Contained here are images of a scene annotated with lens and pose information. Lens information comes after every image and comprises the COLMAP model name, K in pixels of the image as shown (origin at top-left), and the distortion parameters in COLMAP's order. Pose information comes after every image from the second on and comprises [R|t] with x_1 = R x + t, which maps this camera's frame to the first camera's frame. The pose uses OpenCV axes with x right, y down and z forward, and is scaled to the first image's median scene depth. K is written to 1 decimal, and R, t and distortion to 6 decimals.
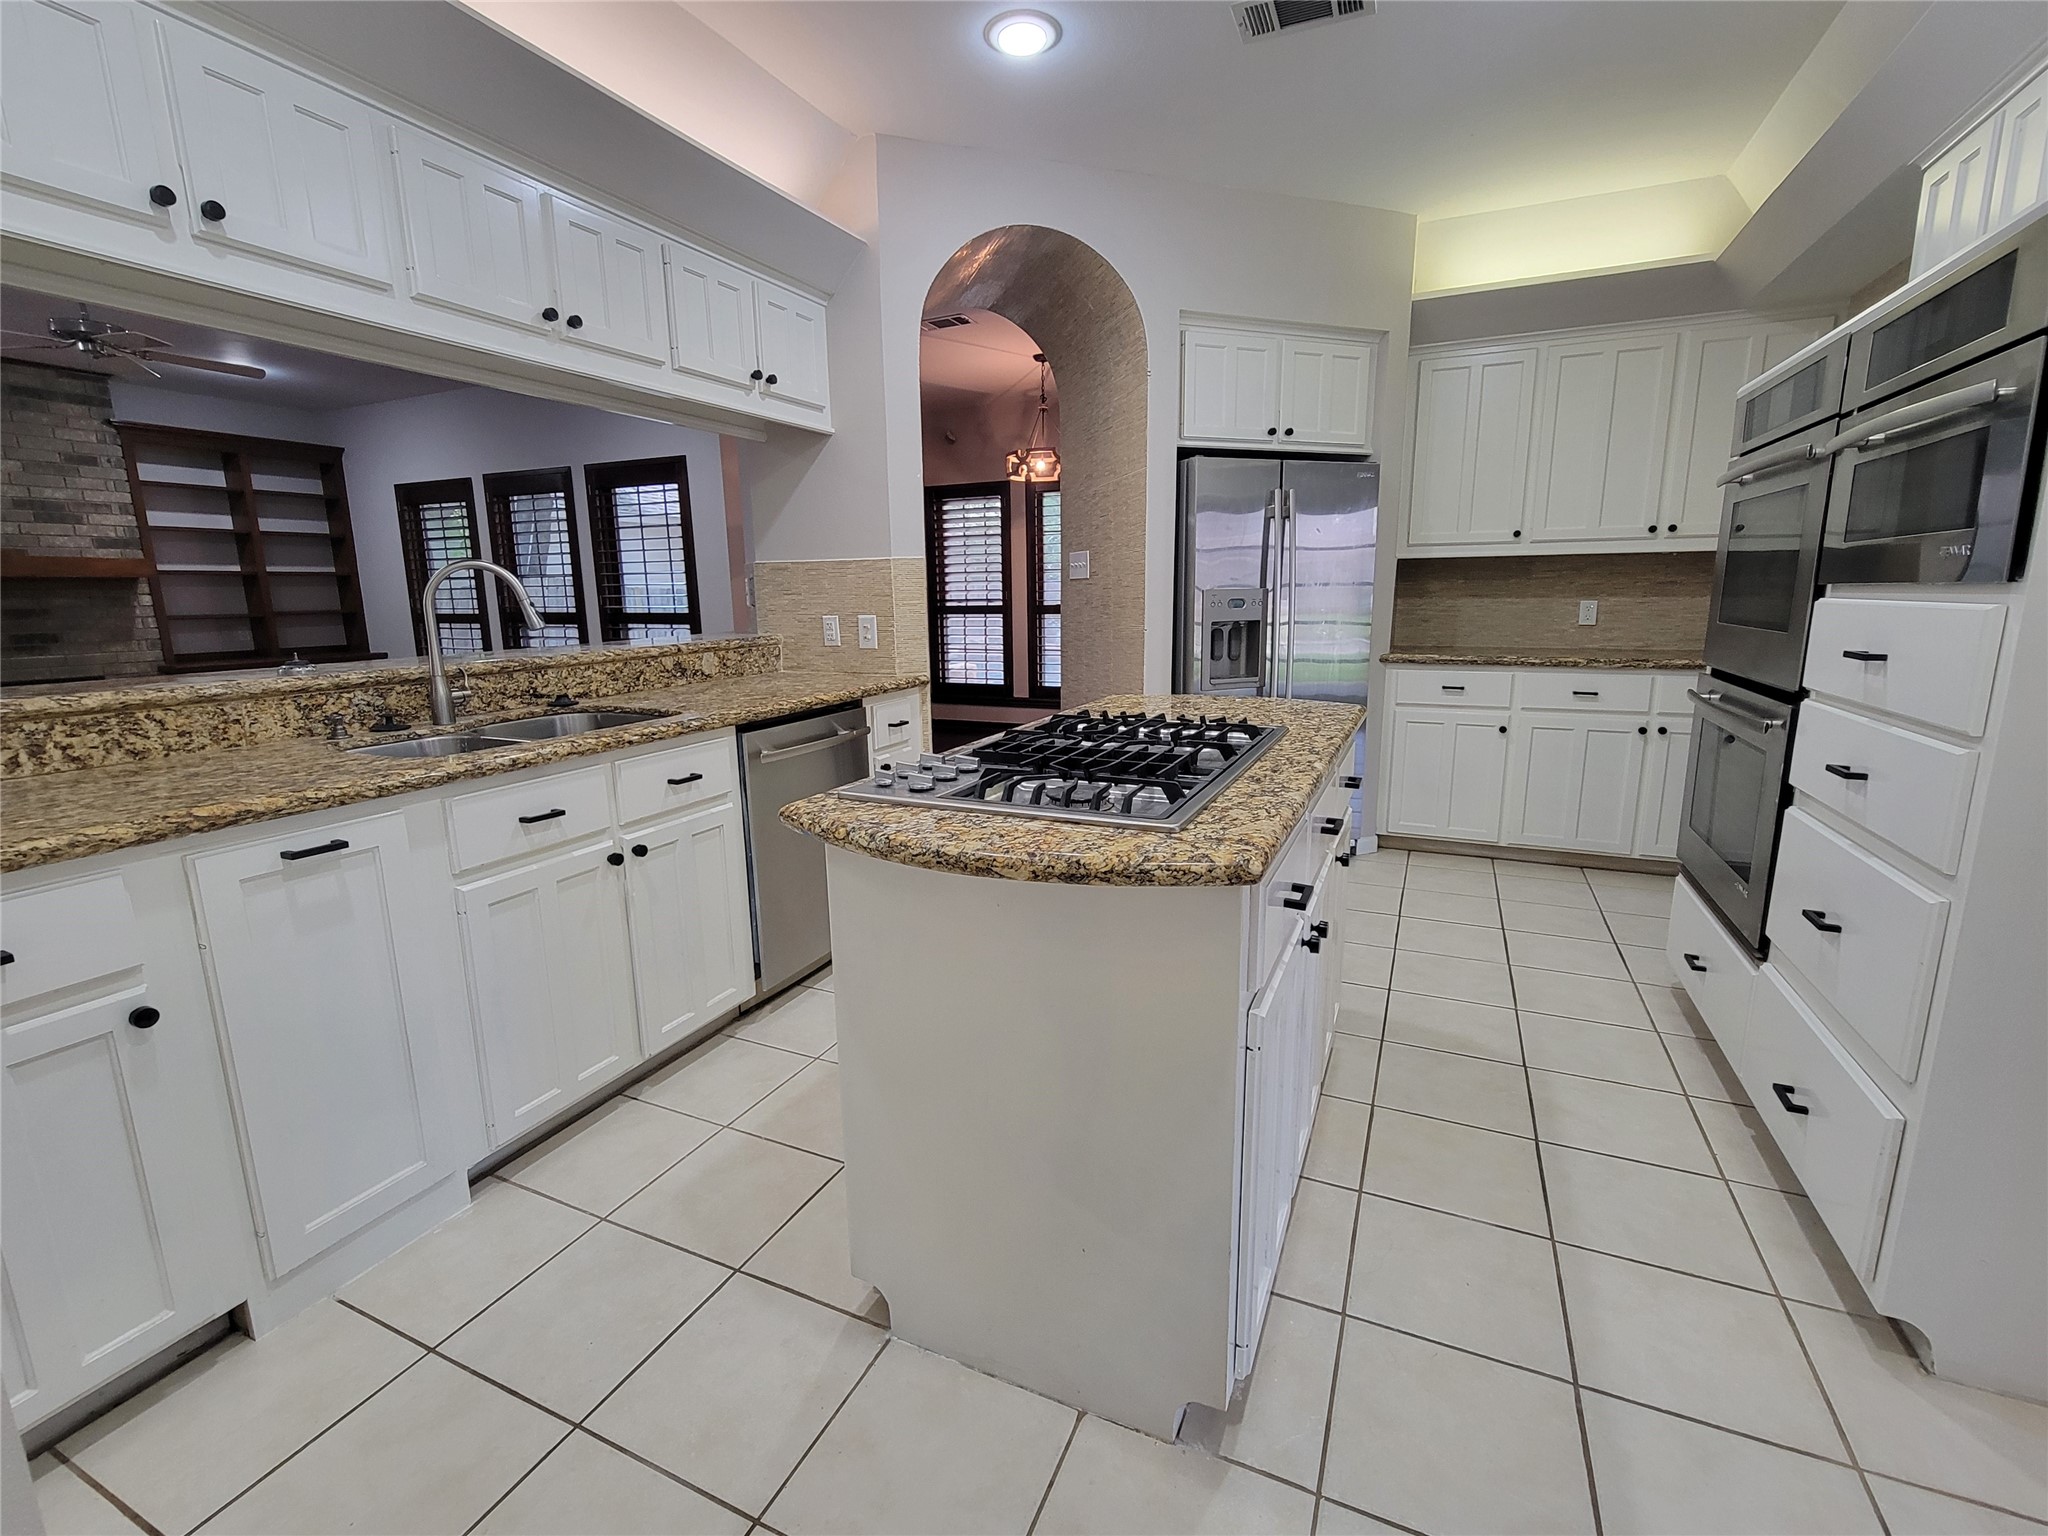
lens RADIAL K [[901.0, 0, 1022.6], [0, 901.0, 760.2], [0, 0, 1]] dist [-0.005056, 0.003774]
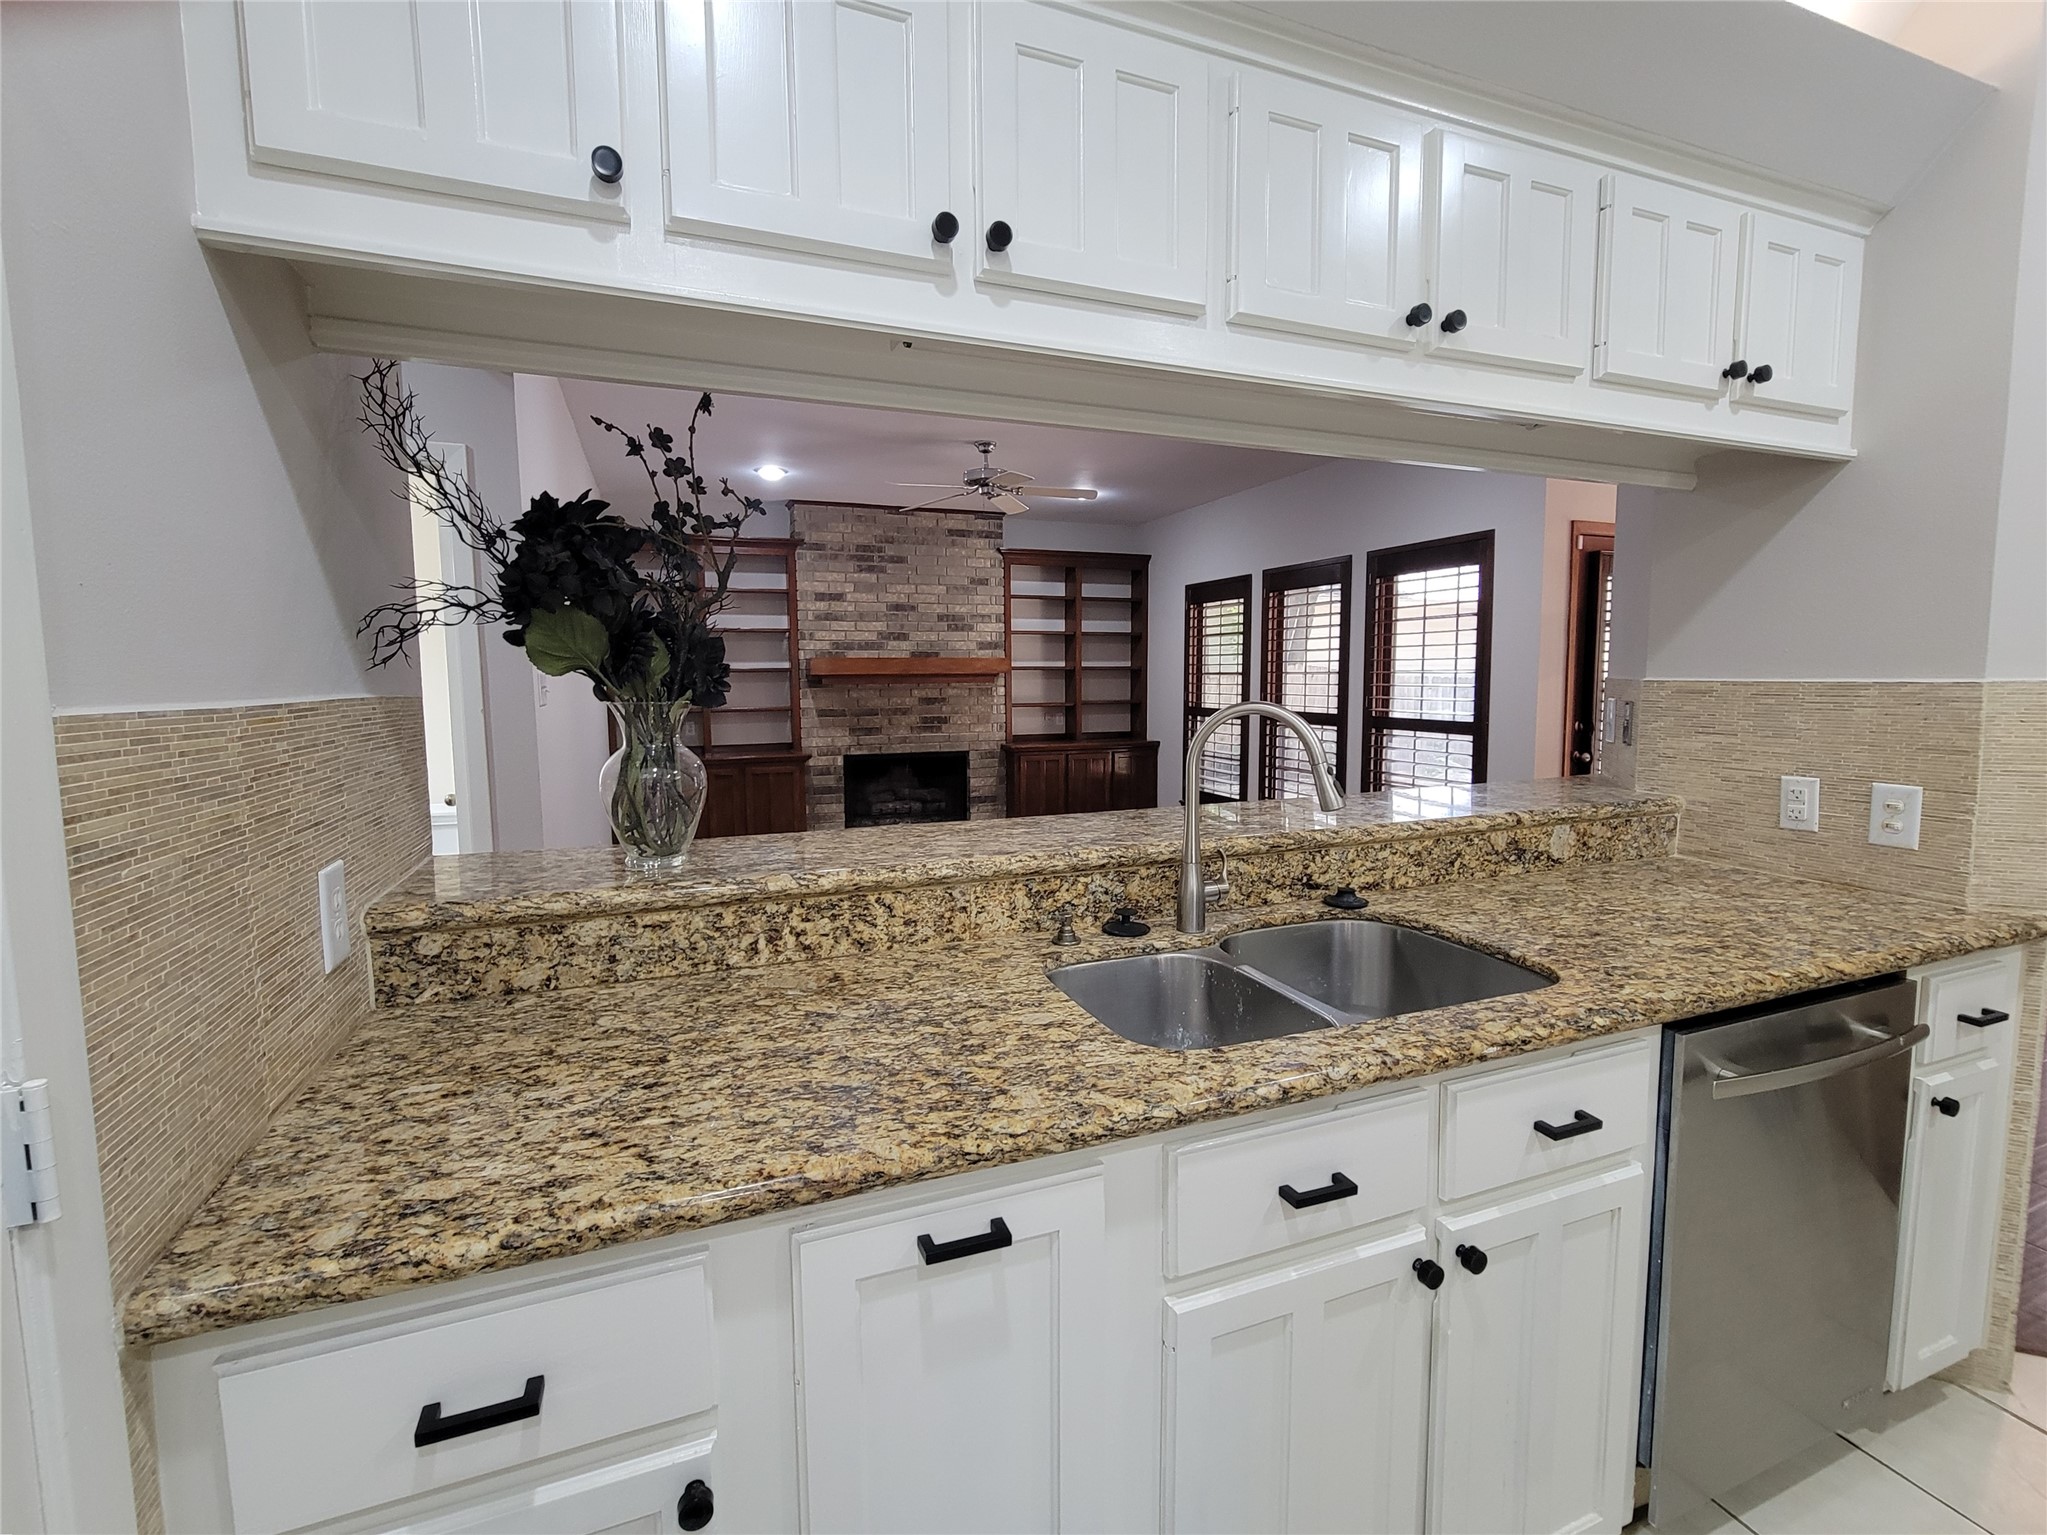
lens RADIAL K [[900.6, 0, 1022.1], [0, 900.6, 759.7], [0, 0, 1]] dist [-0.005056, 0.003774]
pose [[0.716735, 0.075476, -0.693249, -0.232280], [-0.134815, 0.990368, -0.031558, -0.117550], [0.684190, 0.116079, 0.720007, 0.348142]]
